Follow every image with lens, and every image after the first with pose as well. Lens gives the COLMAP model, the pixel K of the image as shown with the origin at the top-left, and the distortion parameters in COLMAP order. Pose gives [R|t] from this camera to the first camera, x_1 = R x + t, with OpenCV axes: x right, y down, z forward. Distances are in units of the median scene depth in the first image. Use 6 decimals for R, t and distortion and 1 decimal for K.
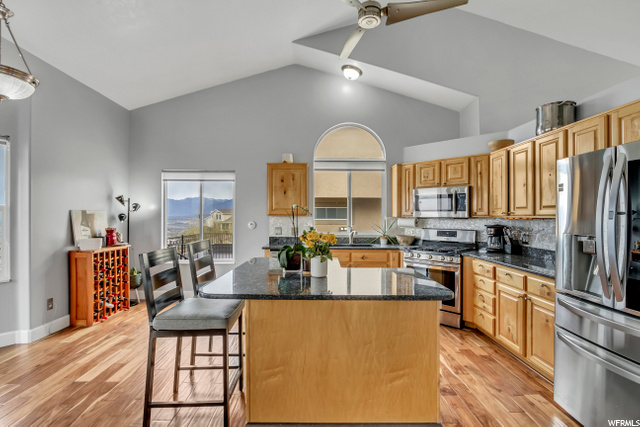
lens RADIAL K [[301.9, 0, 320.0], [0, 301.9, 213.5], [0, 0, 1]] dist [-0.002455, -0.000413]
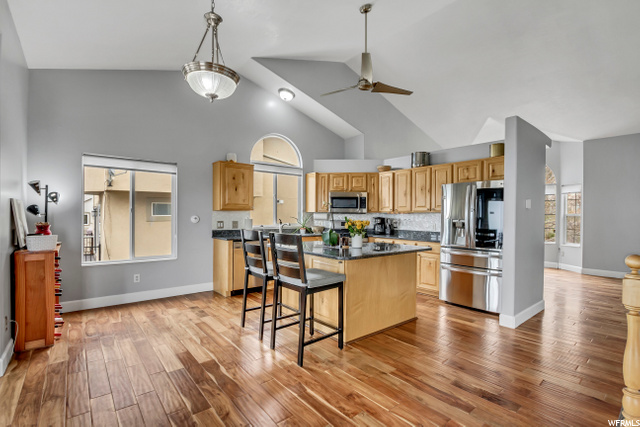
lens RADIAL K [[301.9, 0, 320.0], [0, 301.9, 213.5], [0, 0, 1]] dist [-0.002455, -0.000413]
pose [[0.776688, 0.004416, 0.629871, -0.588196], [-0.009274, 0.999947, 0.004424, 0.011779], [-0.629818, -0.009278, 0.776687, -0.050462]]
